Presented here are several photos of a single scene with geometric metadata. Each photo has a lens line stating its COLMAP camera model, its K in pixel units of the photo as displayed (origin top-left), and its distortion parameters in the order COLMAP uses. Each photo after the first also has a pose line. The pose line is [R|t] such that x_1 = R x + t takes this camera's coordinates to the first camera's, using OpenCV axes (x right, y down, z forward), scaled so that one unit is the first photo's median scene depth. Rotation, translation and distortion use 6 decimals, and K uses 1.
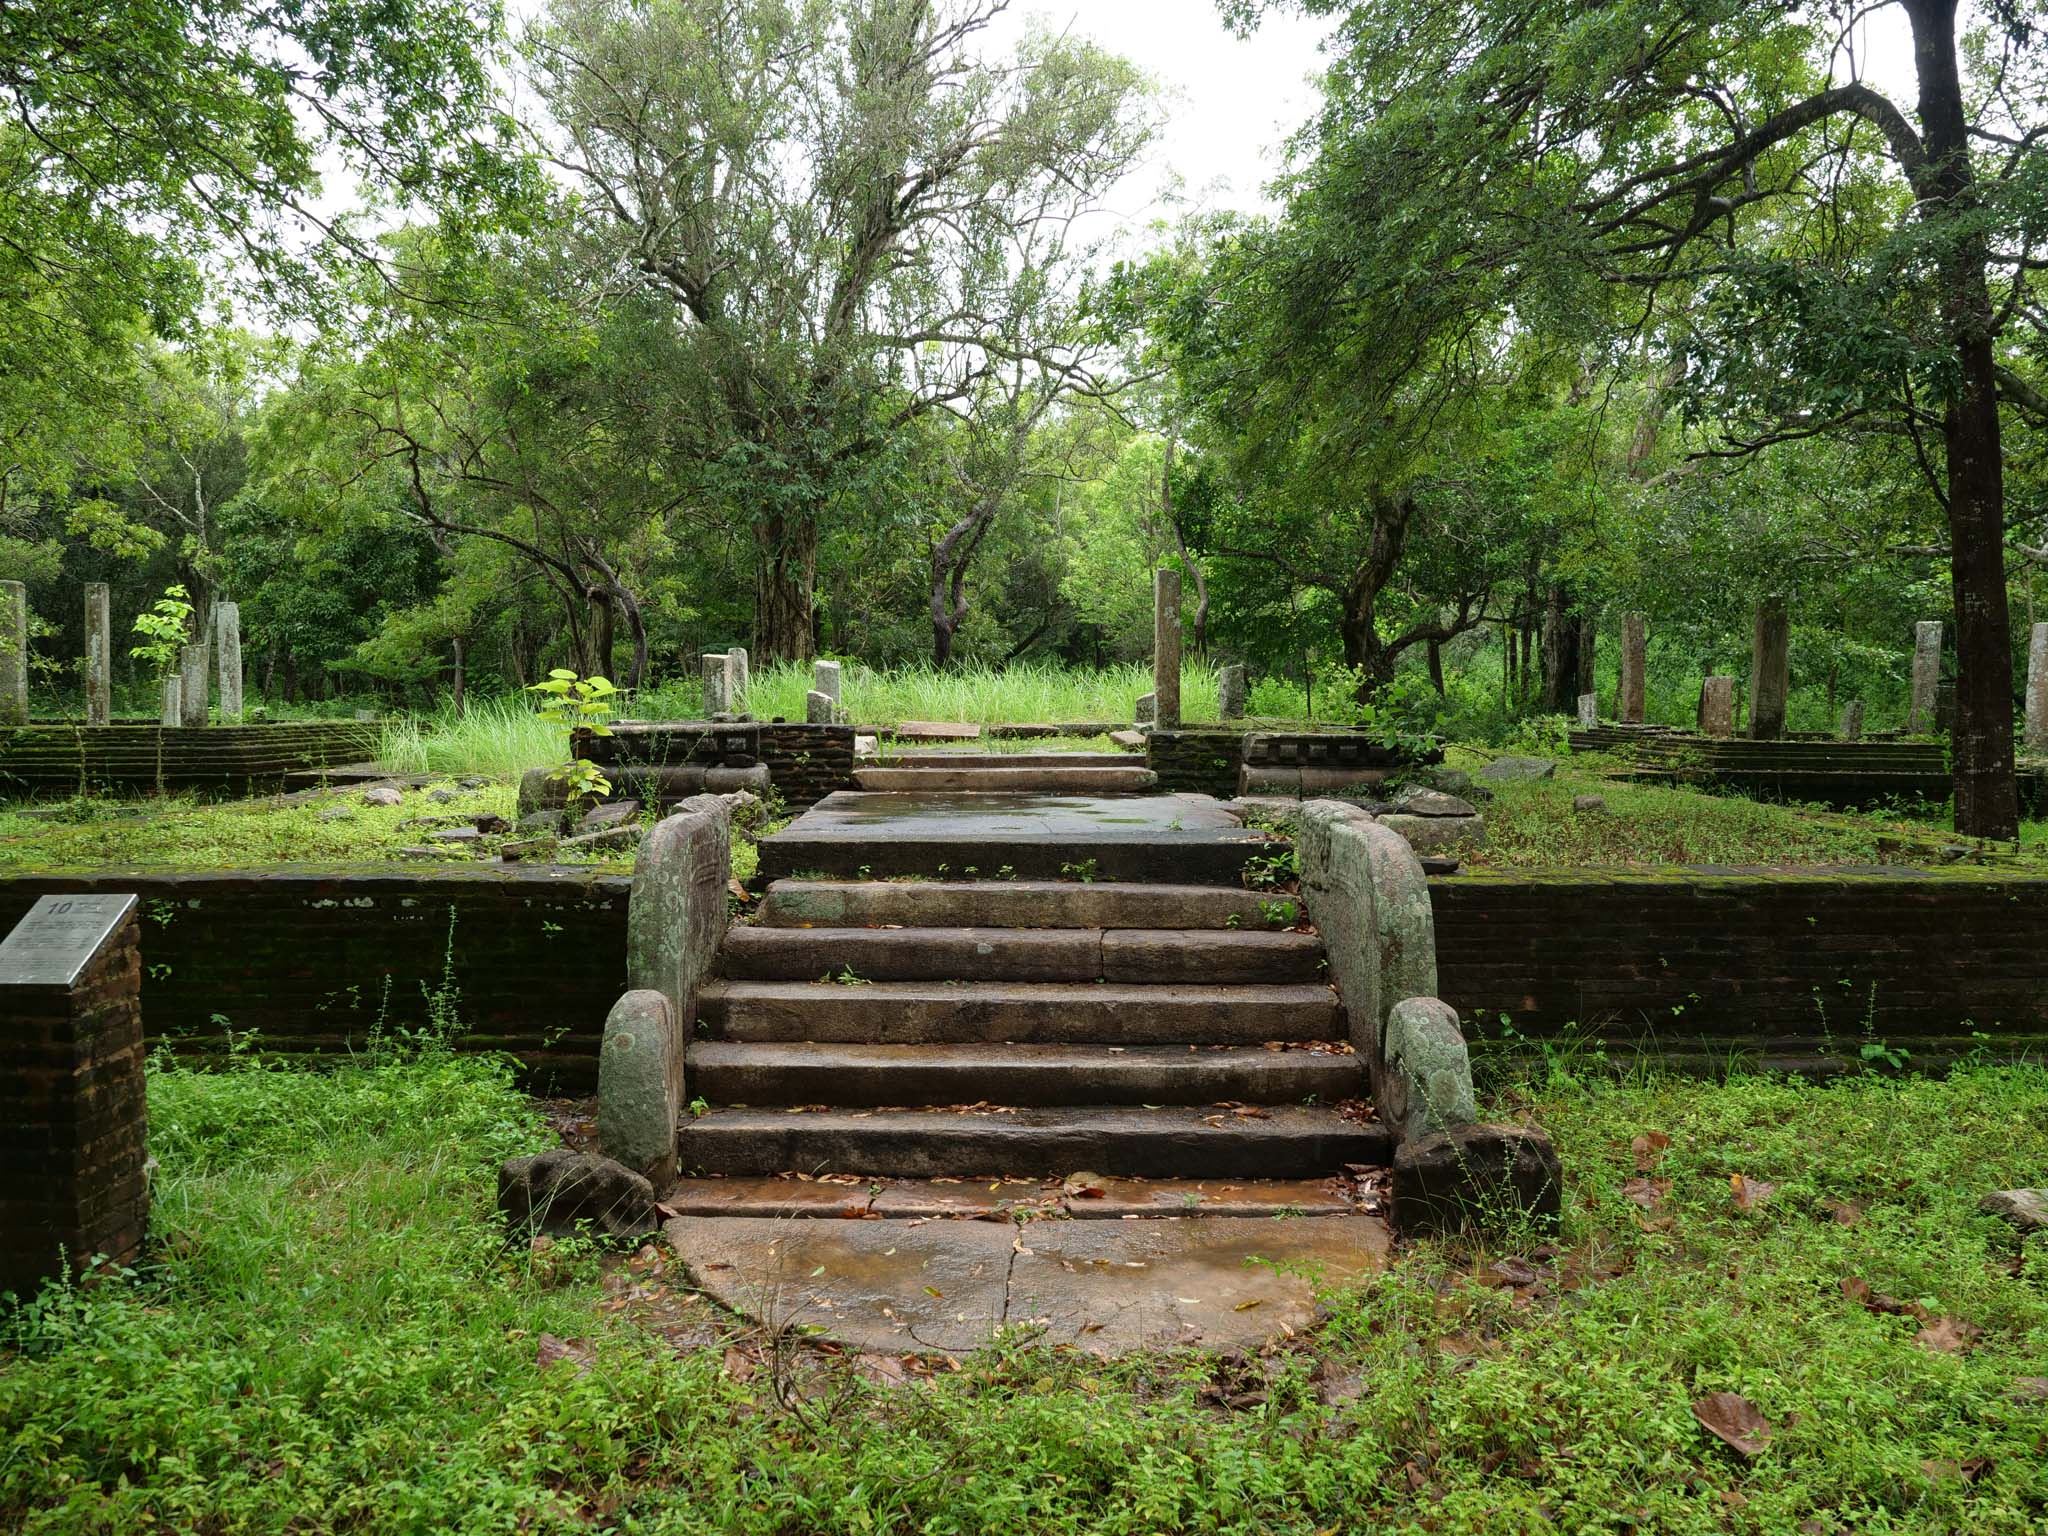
lens RADIAL K [[1449.1, 0, 1024.0], [0, 1449.1, 768.0], [0, 0, 1]] dist [-0.035430, 0.002604]
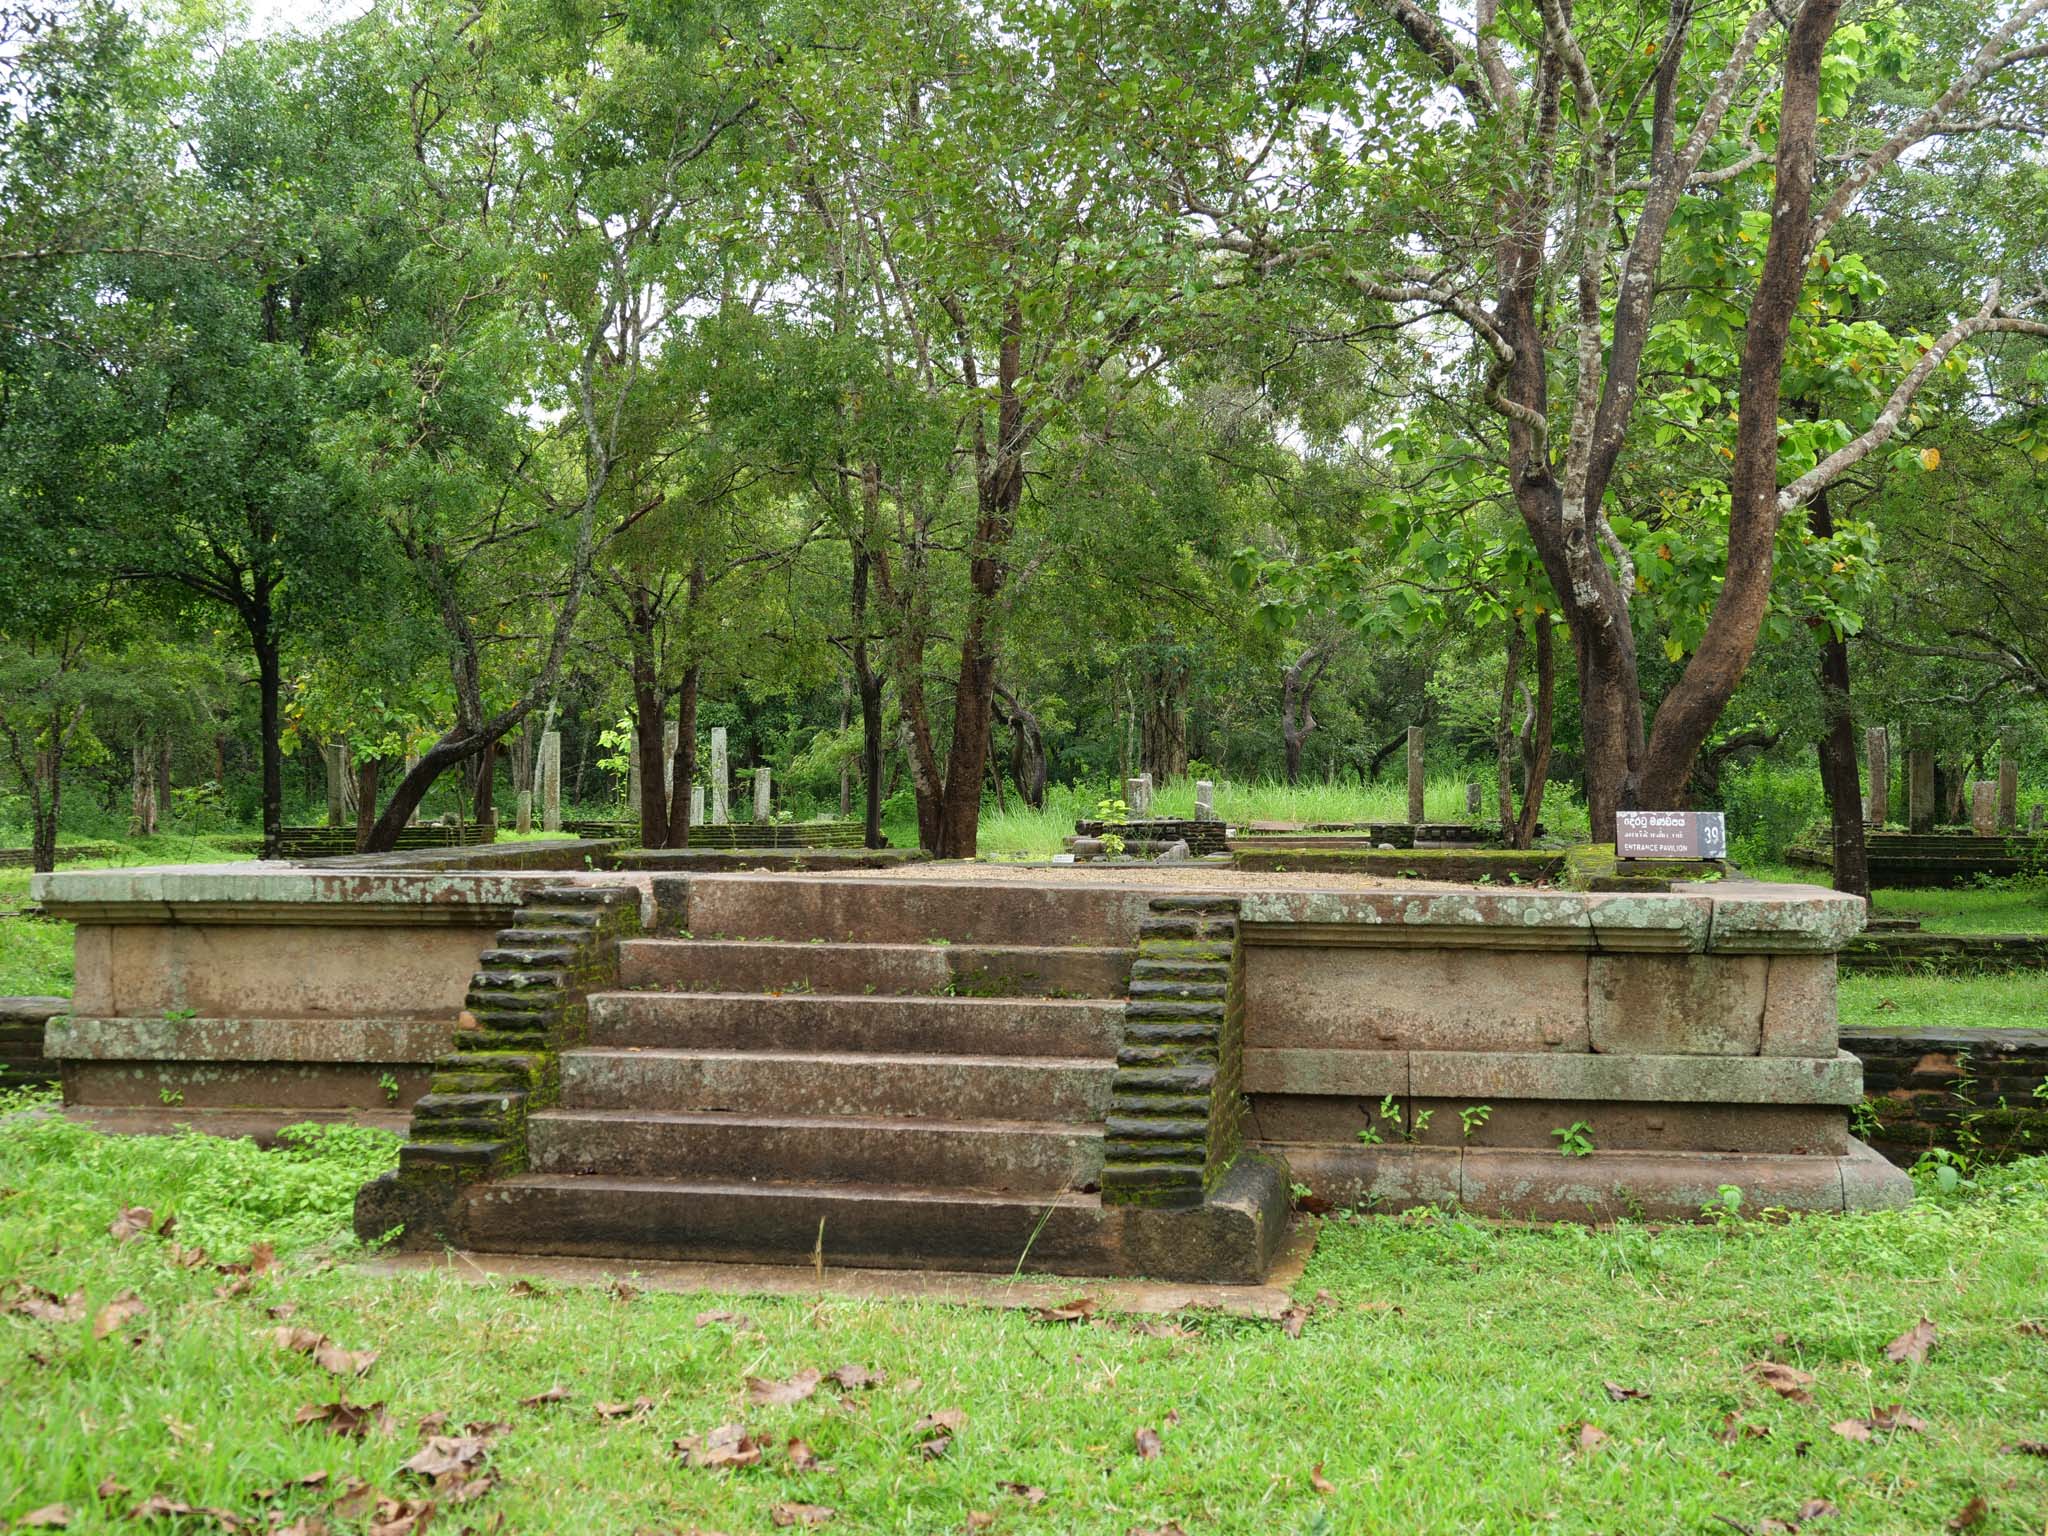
lens RADIAL K [[2504.5, 0, 1024.0], [0, 2504.5, 768.0], [0, 0, 1]] dist [-0.000156, -0.000322]
pose [[0.983210, -0.004482, -0.182422, 0.164092], [-0.005929, 0.998386, -0.056490, 0.064294], [0.182380, 0.056623, 0.981596, -1.675318]]
